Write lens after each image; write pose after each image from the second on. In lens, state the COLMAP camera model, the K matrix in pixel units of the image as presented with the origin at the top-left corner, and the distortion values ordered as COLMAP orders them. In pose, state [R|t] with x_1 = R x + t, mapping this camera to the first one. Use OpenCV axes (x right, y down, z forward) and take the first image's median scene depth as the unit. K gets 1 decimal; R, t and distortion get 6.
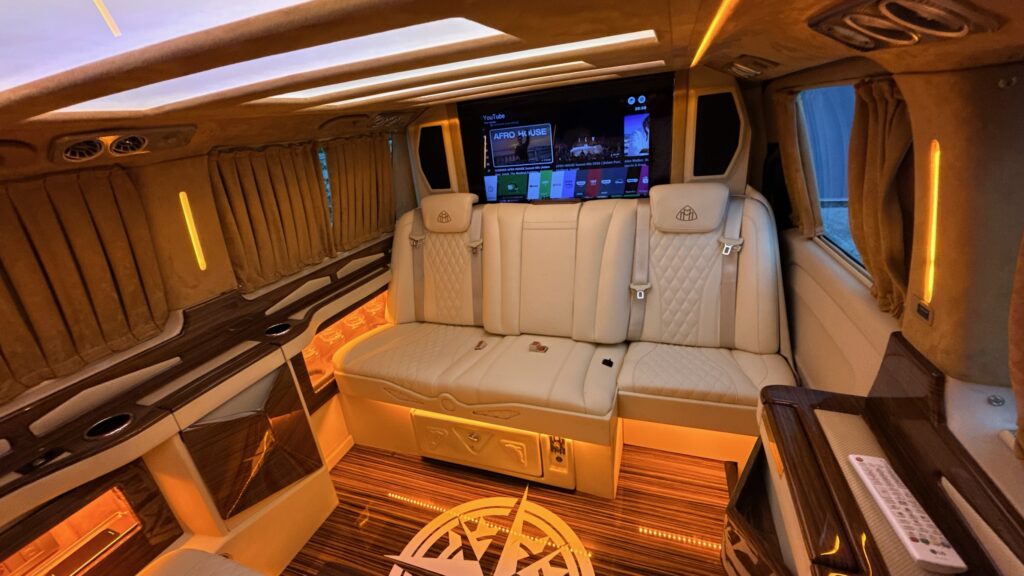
lens RADIAL K [[409.7, 0, 512.0], [0, 409.7, 284.7], [0, 0, 1]] dist [0.000612, -0.000143]
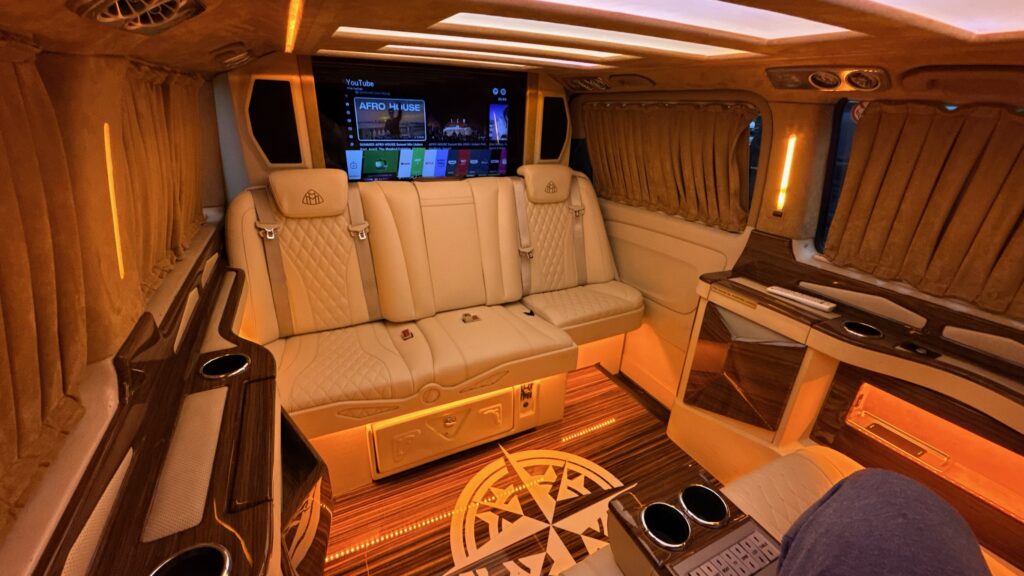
lens RADIAL K [[409.7, 0, 513.2], [0, 409.7, 284.0], [0, 0, 1]] dist [0.000612, -0.000143]
pose [[0.672337, -0.166866, 0.721192, -0.601342], [0.169612, 0.983069, 0.069336, 0.015149], [-0.720552, 0.075705, 0.689256, 0.204512]]
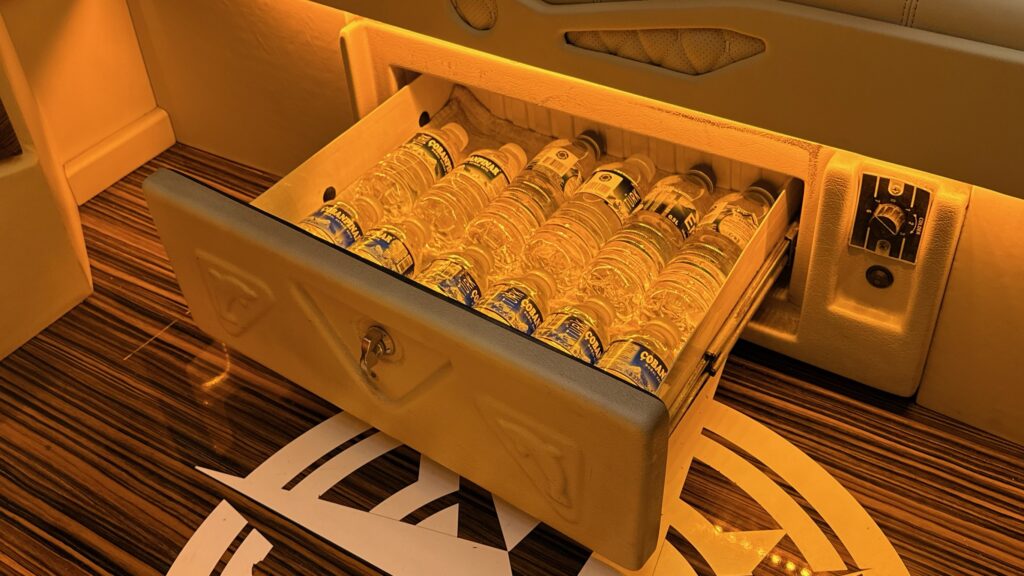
lens RADIAL K [[1025.9, 0, 512.2], [0, 1025.9, 289.5], [0, 0, 1]] dist [0.088163, 0.000000]
pose [[0.973806, 0.175275, -0.144847, -0.008432], [-0.114785, 0.928838, 0.352256, 0.215303], [0.196282, -0.326403, 0.924627, 0.336619]]
